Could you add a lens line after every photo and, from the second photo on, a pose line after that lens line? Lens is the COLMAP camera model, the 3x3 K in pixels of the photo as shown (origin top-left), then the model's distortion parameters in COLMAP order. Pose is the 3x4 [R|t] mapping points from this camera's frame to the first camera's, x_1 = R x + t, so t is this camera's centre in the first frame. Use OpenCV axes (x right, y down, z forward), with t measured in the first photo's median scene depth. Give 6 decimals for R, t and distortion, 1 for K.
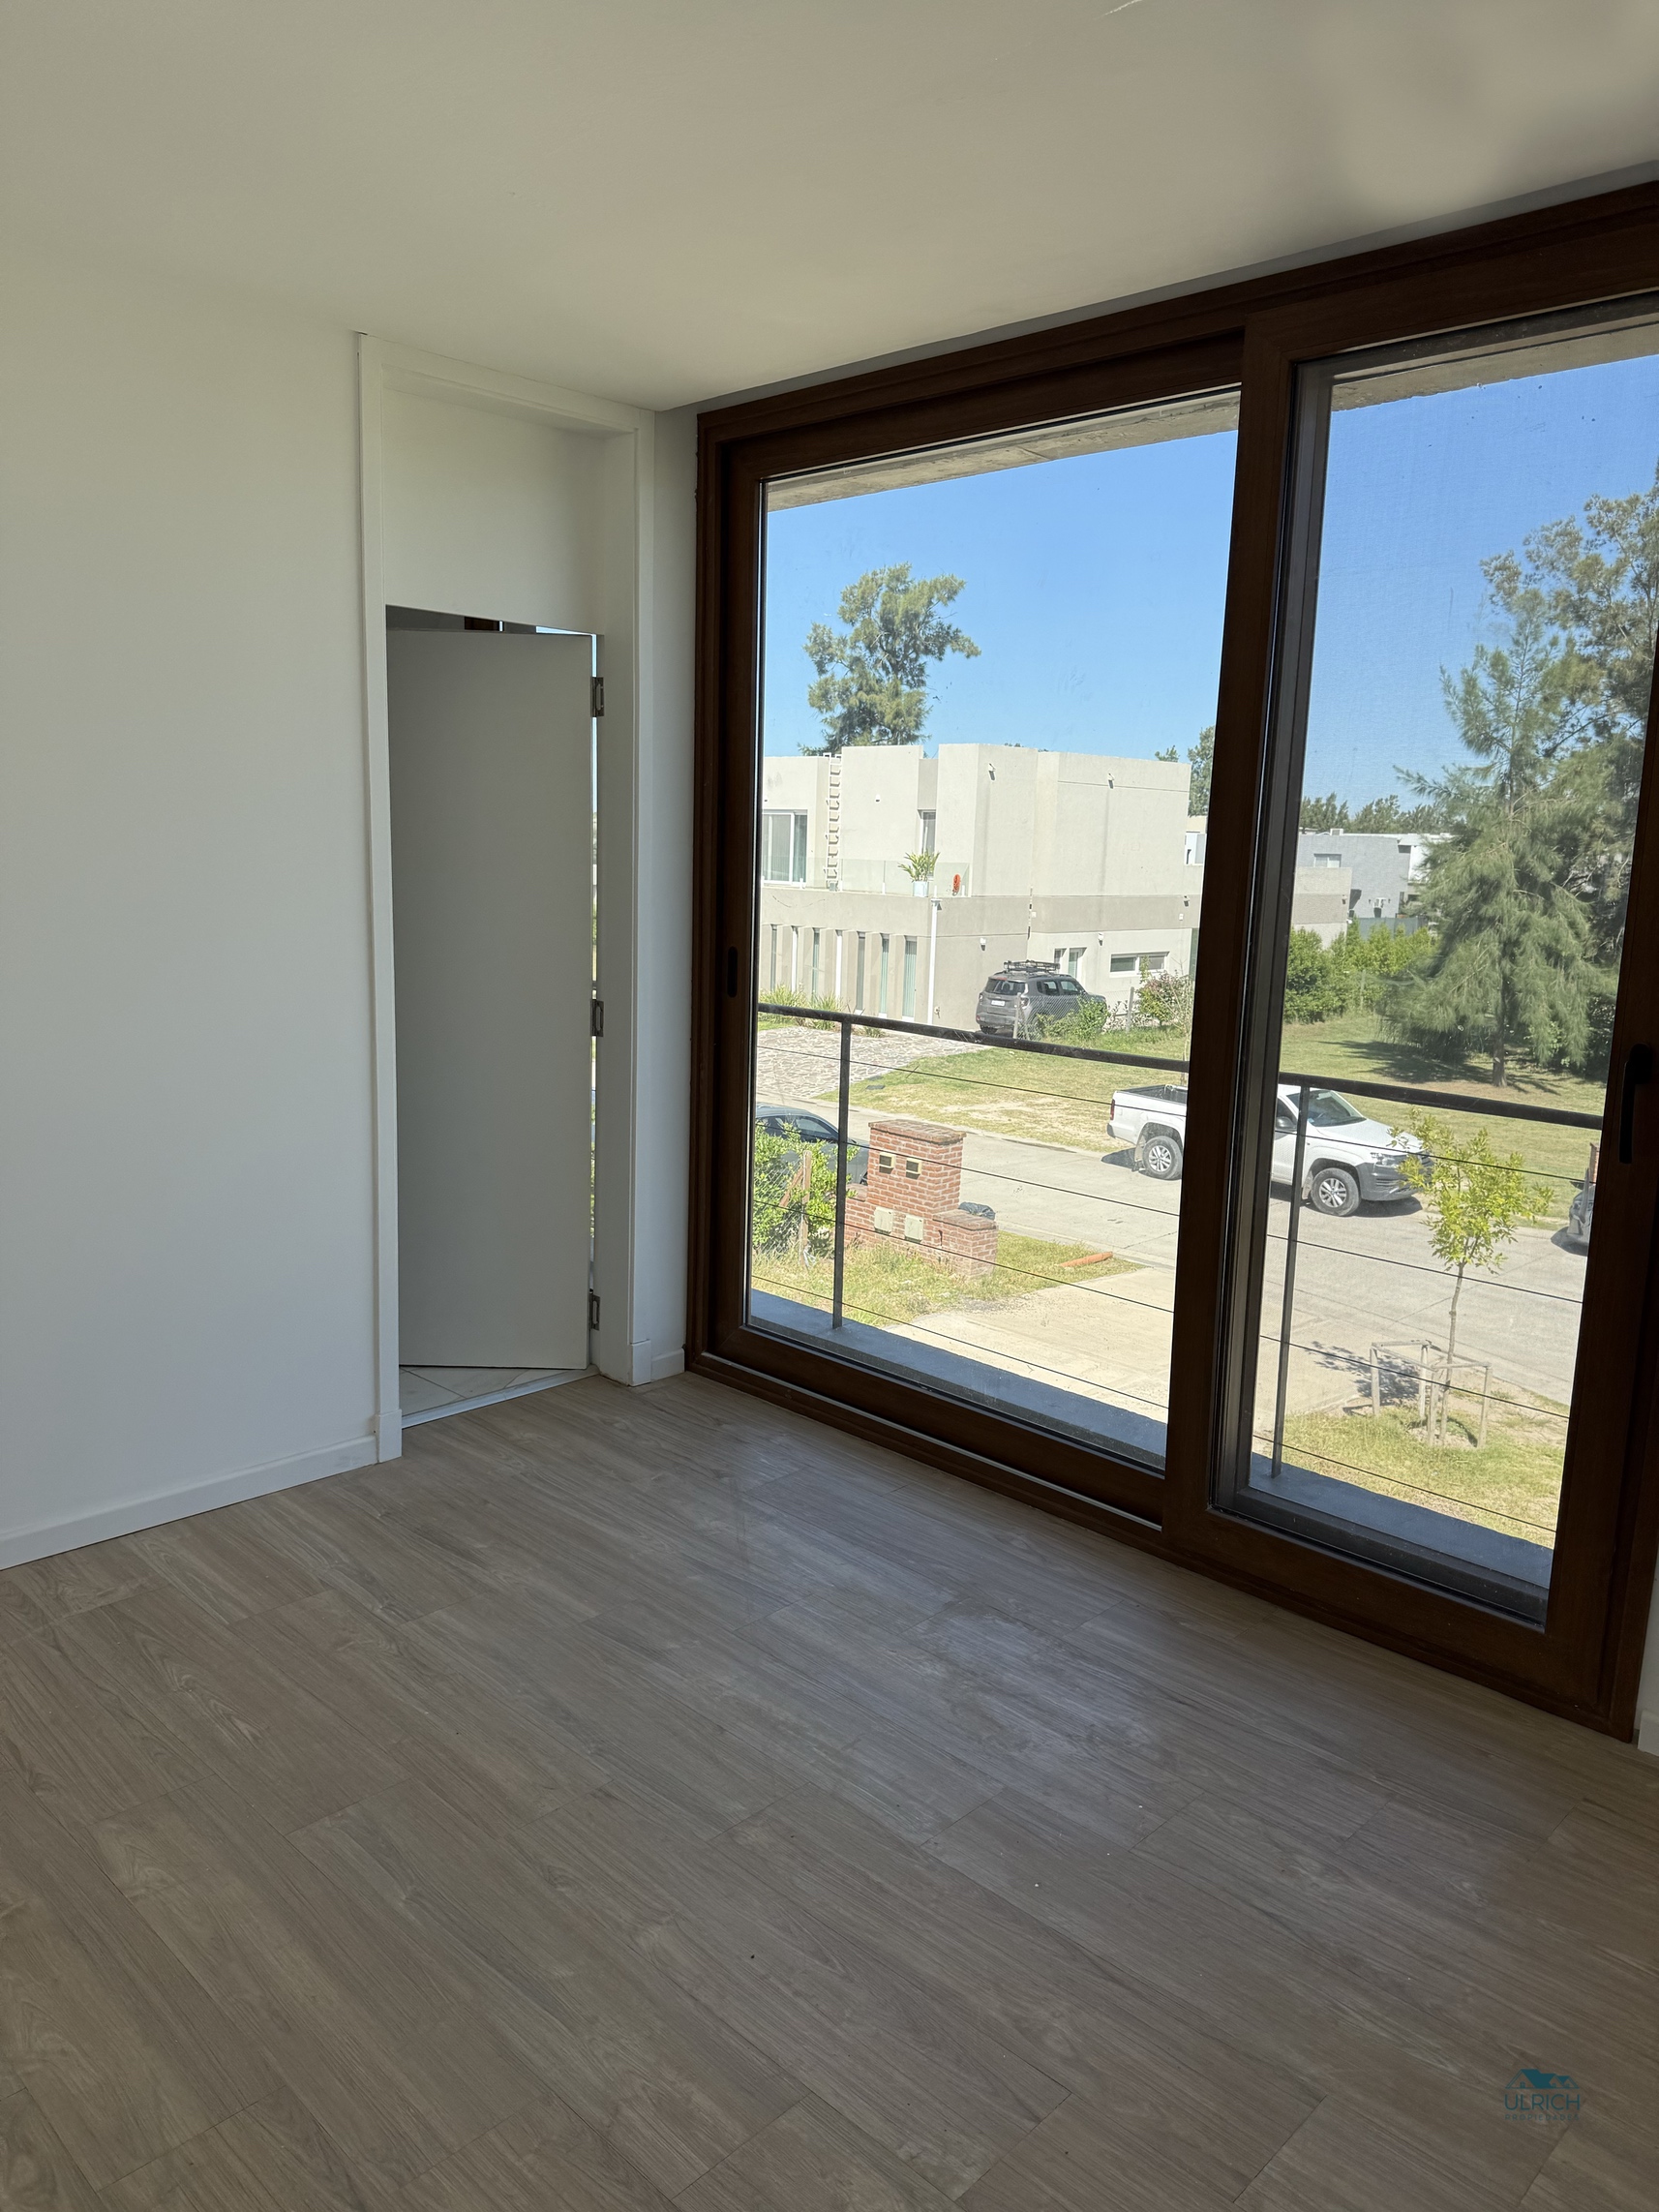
lens RADIAL K [[1573.2, 0, 830.6], [0, 1573.2, 1109.7], [0, 0, 1]] dist [0.000866, -0.015300]
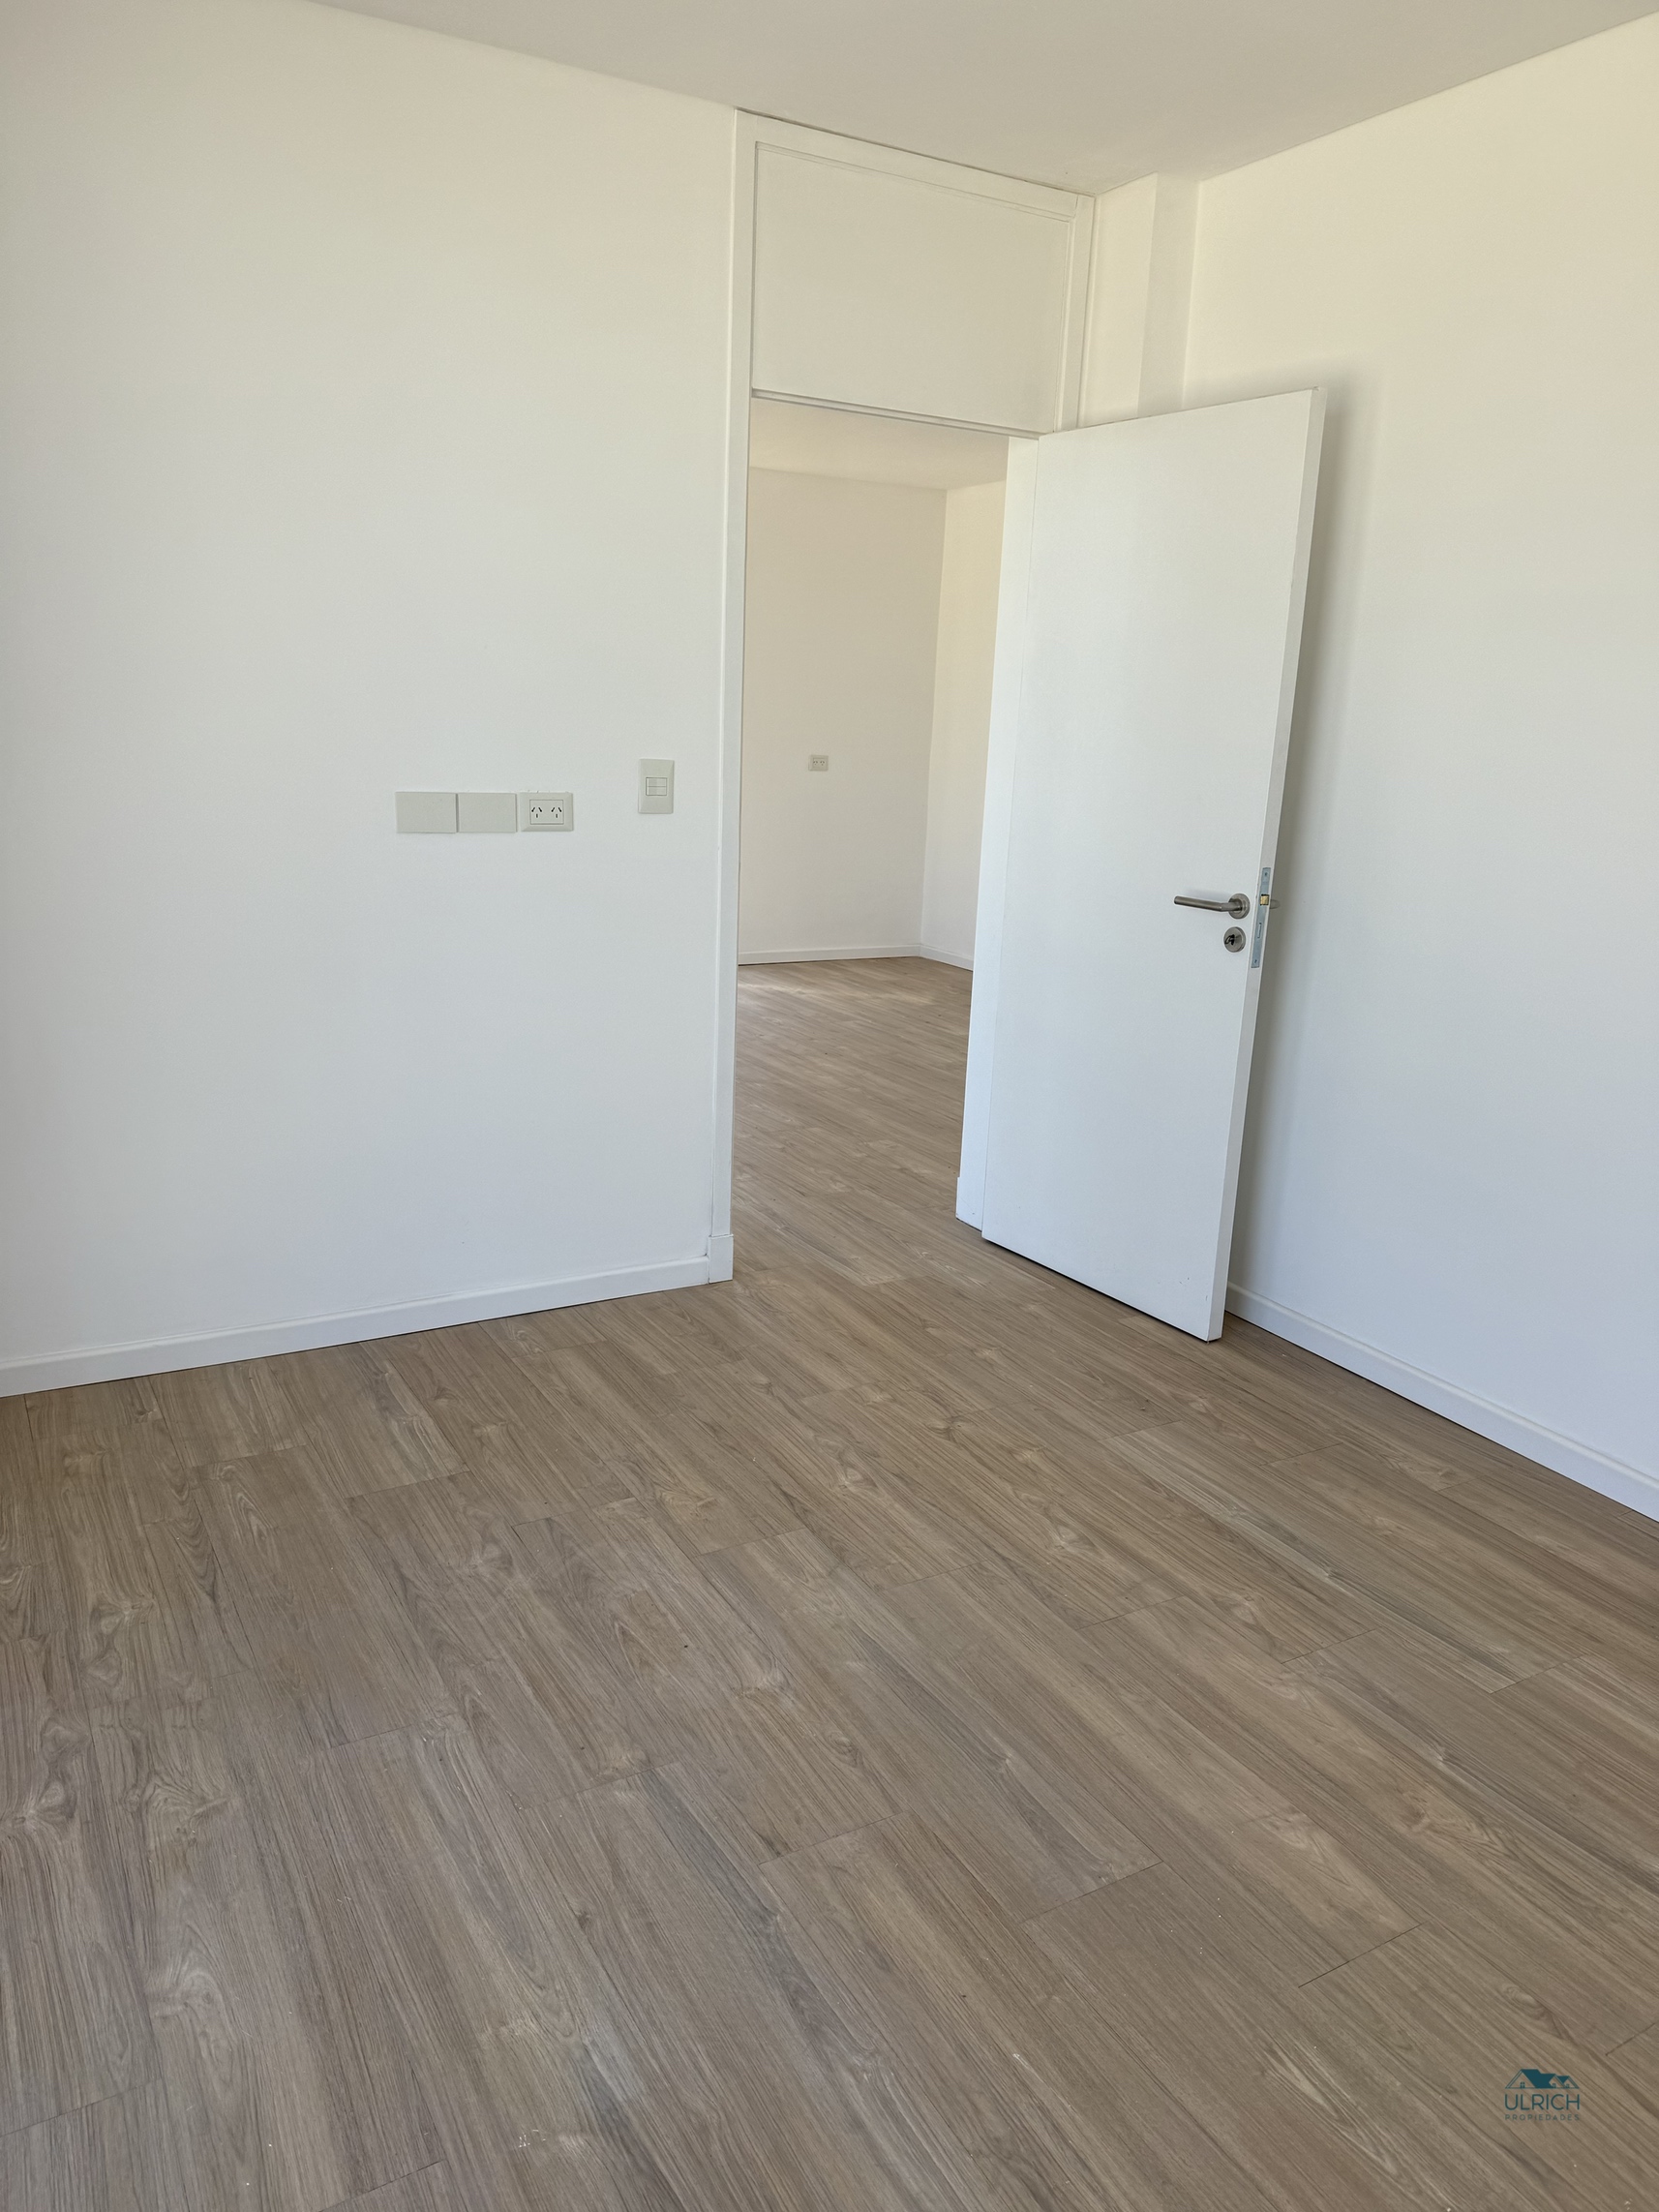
lens RADIAL K [[1573.2, 0, 830.2], [0, 1573.2, 1106.3], [0, 0, 1]] dist [0.000866, -0.015300]
pose [[-0.960929, -0.135604, 0.241305, -0.187942], [-0.028238, 0.915254, 0.401887, -0.130997], [-0.275352, 0.379371, -0.883323, 0.937619]]
